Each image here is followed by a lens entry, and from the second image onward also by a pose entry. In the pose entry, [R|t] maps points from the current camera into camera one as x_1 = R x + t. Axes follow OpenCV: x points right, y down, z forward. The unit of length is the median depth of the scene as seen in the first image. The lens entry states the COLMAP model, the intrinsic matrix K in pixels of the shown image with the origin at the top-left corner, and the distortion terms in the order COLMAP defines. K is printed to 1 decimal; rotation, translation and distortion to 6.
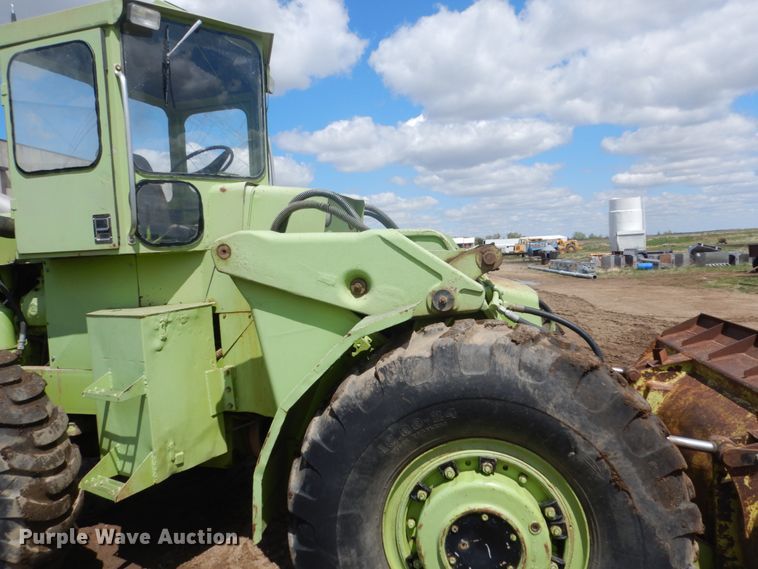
lens RADIAL K [[515.3, 0, 379.0], [0, 515.3, 284.5], [0, 0, 1]] dist [0.006629, 0.000120]
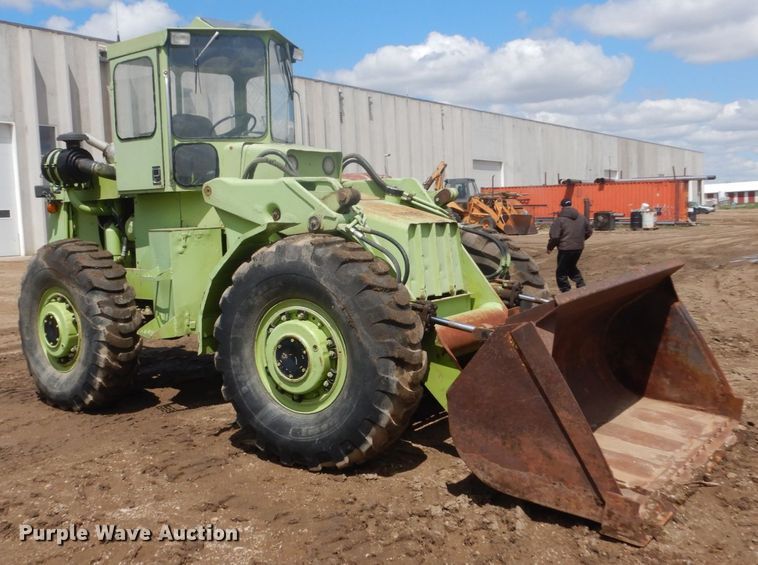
lens RADIAL K [[832.7, 0, 379.0], [0, 832.7, 282.5], [0, 0, 1]] dist [0.007543, 0.002171]
pose [[0.909835, 0.055156, -0.411289, 1.269090], [-0.037353, 0.997989, 0.051206, 0.068716], [0.413286, -0.031226, 0.910066, -1.152491]]
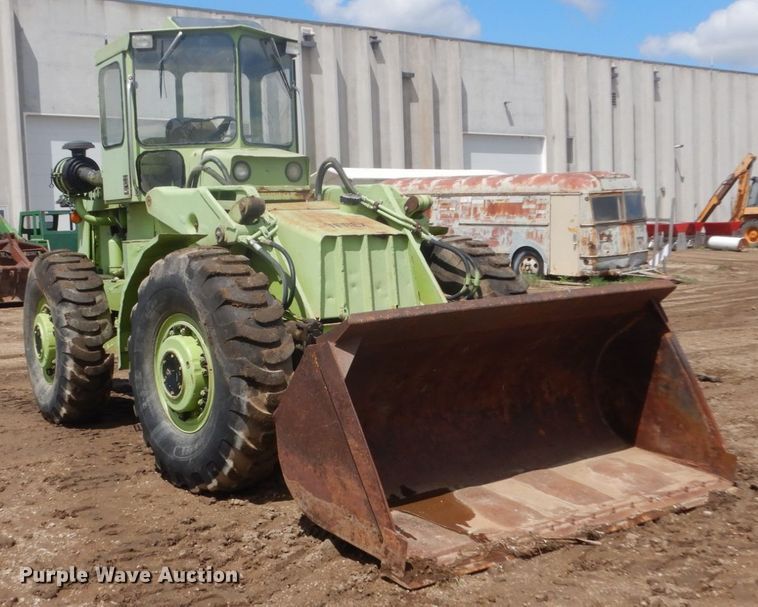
lens RADIAL K [[1041.7, 0, 378.4], [0, 1041.7, 327.9], [0, 0, 1]] dist [0.021032, -0.027418]
pose [[0.734955, 0.089336, -0.672206, 2.346421], [-0.044919, 0.995521, 0.083192, 0.025142], [0.676627, -0.030947, 0.735675, -0.851224]]
